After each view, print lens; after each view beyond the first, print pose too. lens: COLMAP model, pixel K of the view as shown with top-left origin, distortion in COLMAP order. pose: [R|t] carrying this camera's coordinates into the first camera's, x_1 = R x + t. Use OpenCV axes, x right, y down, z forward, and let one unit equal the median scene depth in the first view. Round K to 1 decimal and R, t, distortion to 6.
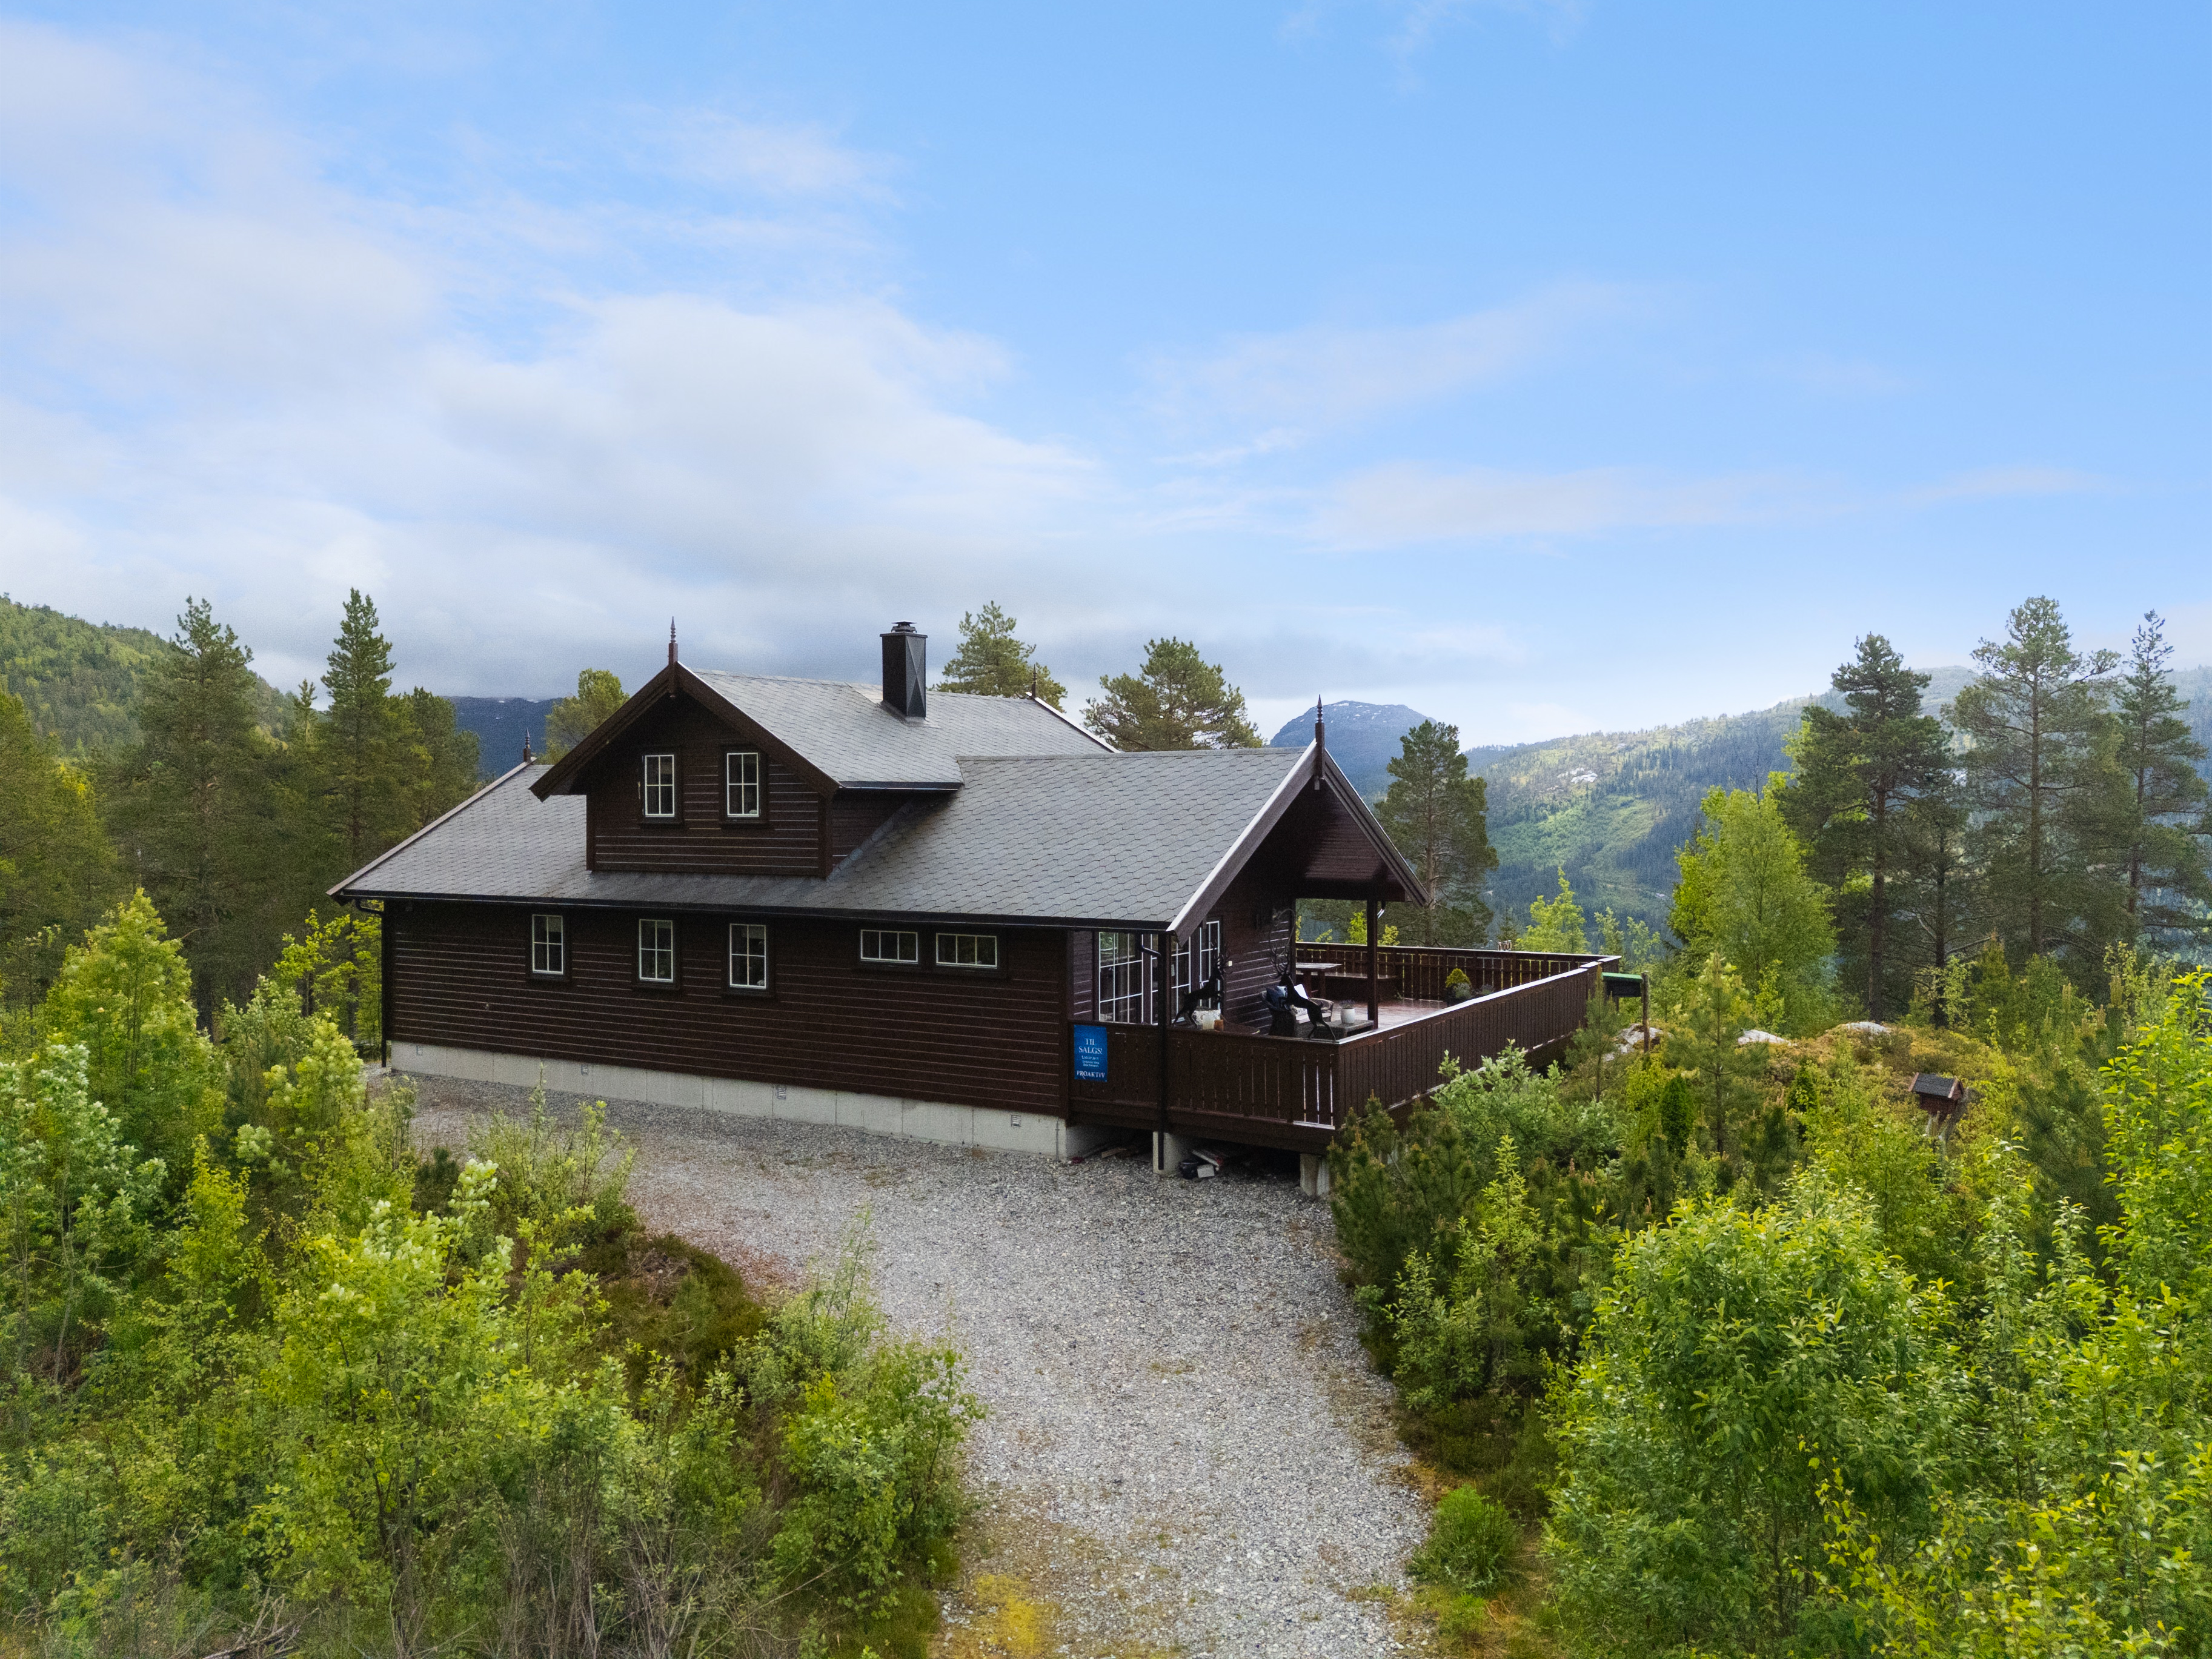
lens RADIAL K [[1589.7, 0, 1106.0], [0, 1589.7, 829.5], [0, 0, 1]] dist [0.032218, -0.007520]
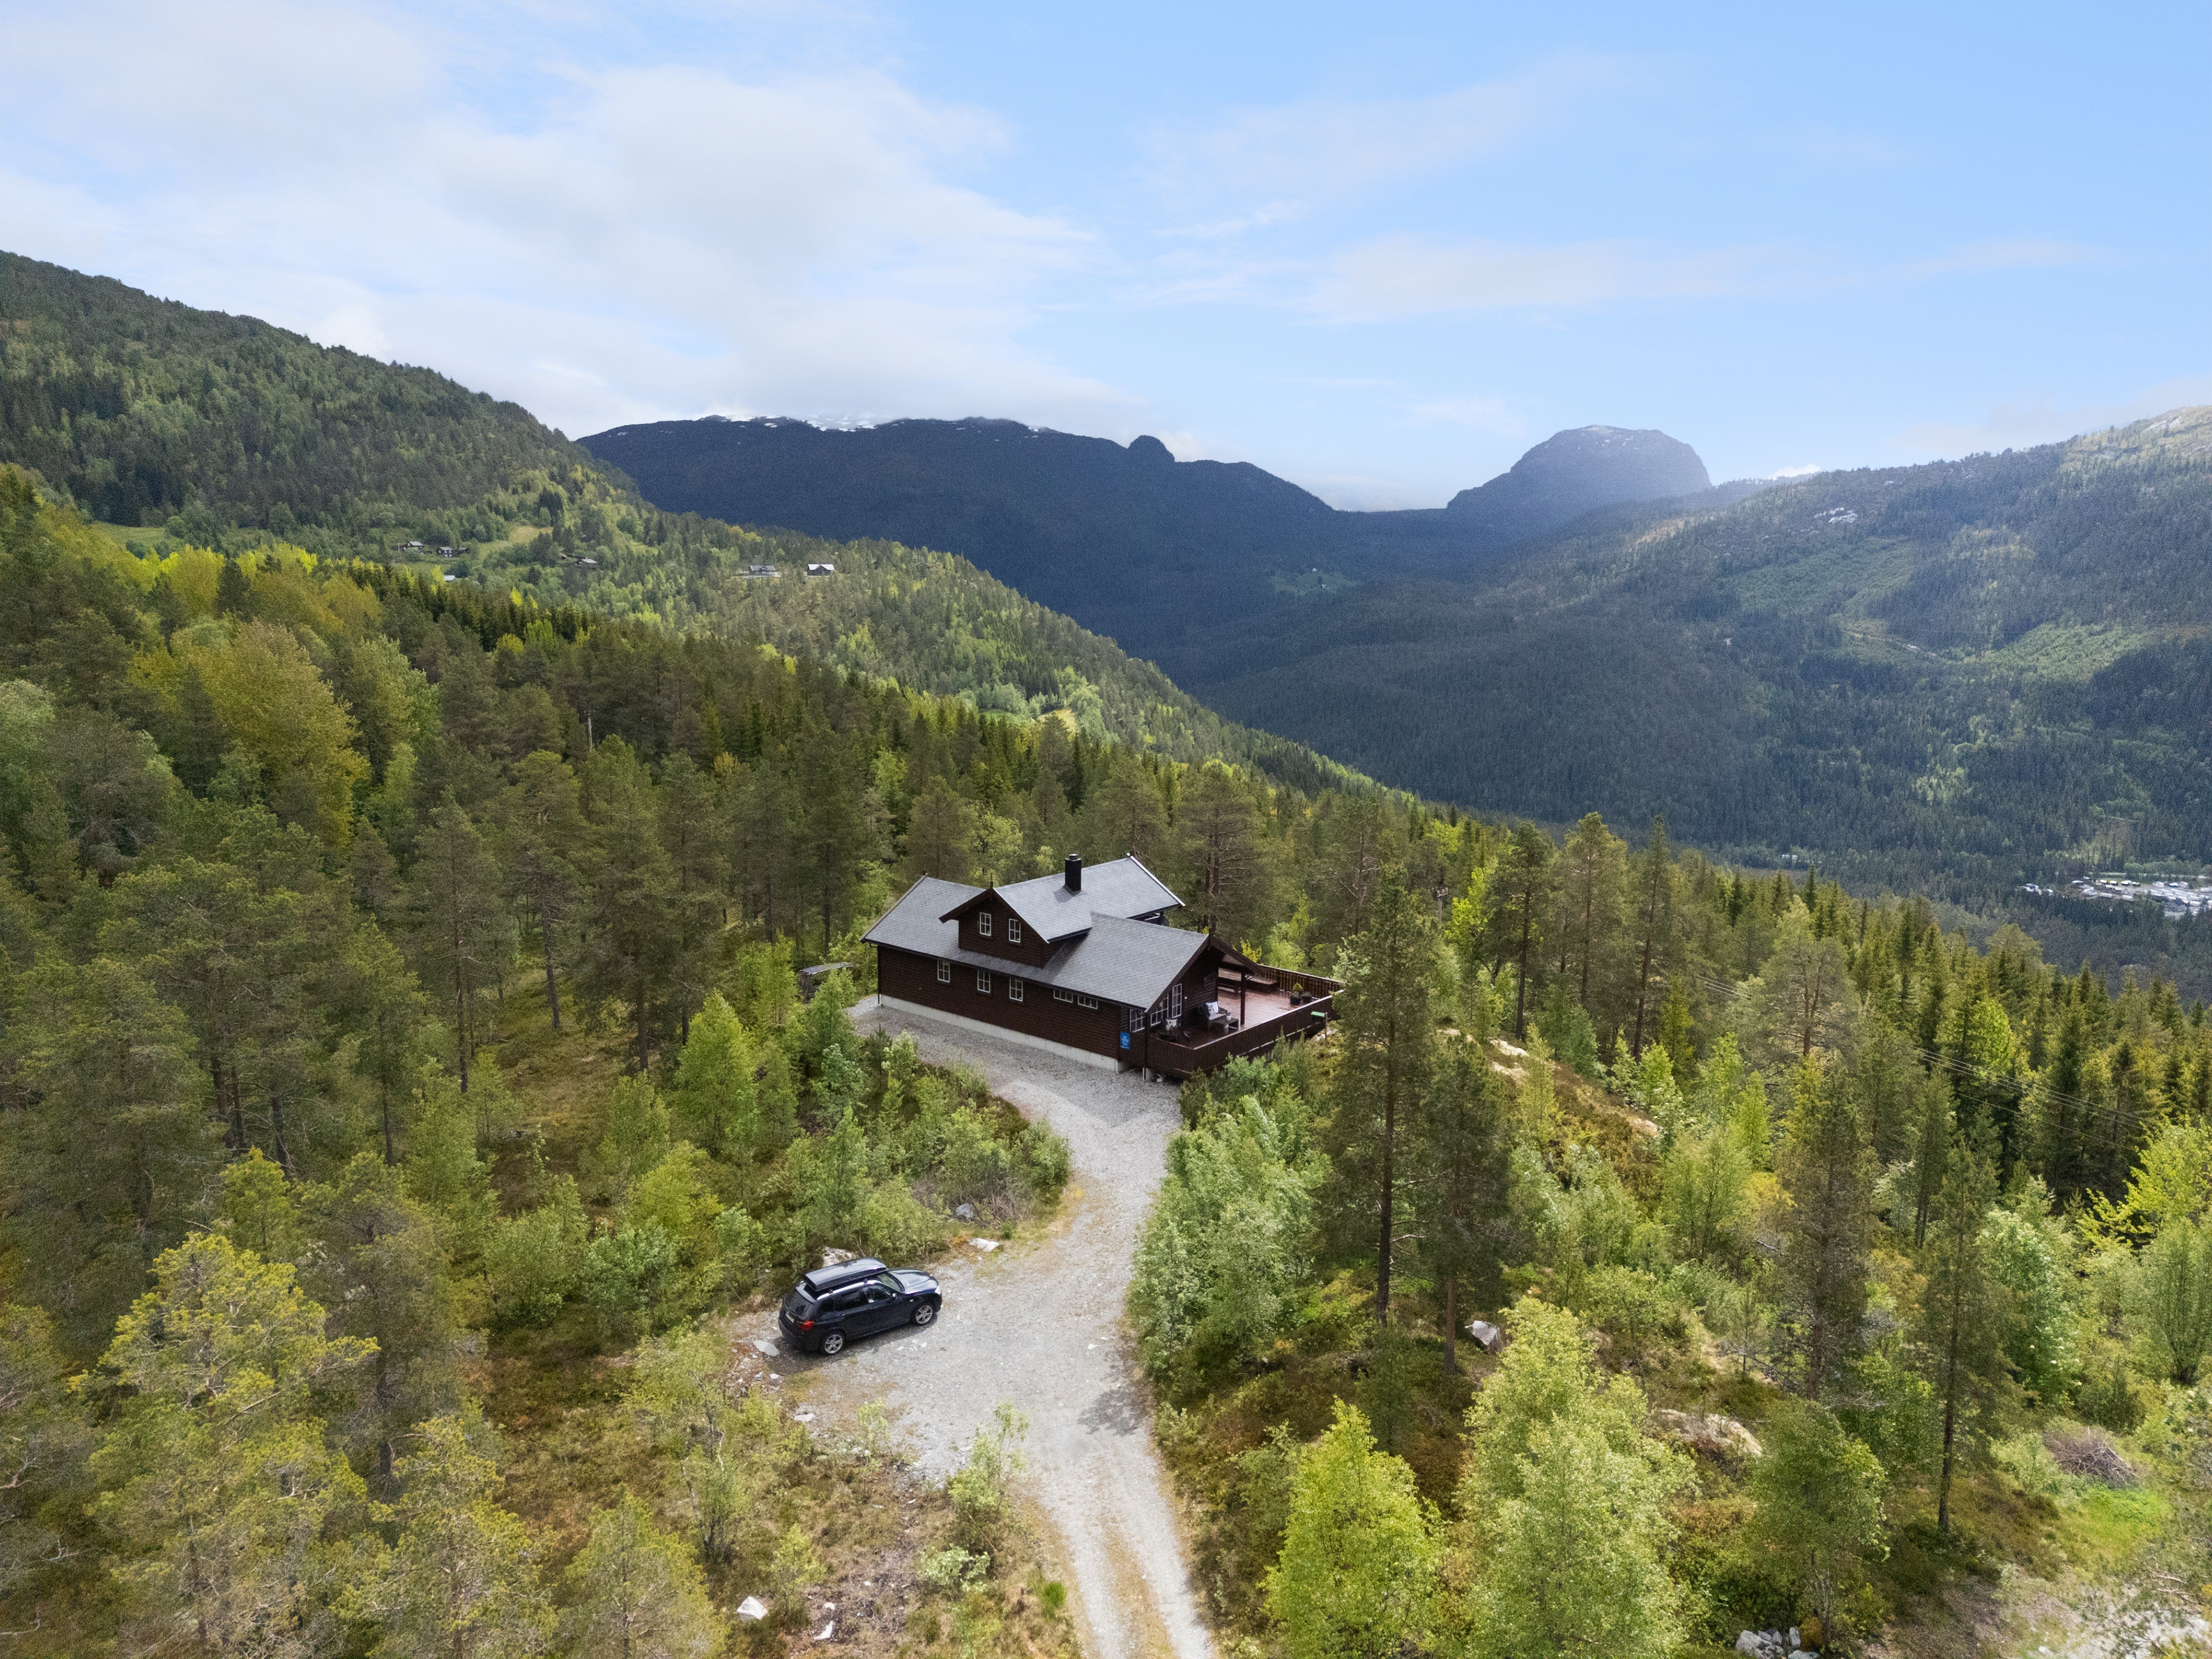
lens RADIAL K [[1589.7, 0, 1106.0], [0, 1589.7, 829.5], [0, 0, 1]] dist [0.032218, -0.007520]
pose [[0.989893, 0.035767, -0.137232, 0.301360], [-0.011813, 0.985106, 0.171541, -0.660457], [0.141323, -0.168187, 0.975572, -1.631276]]
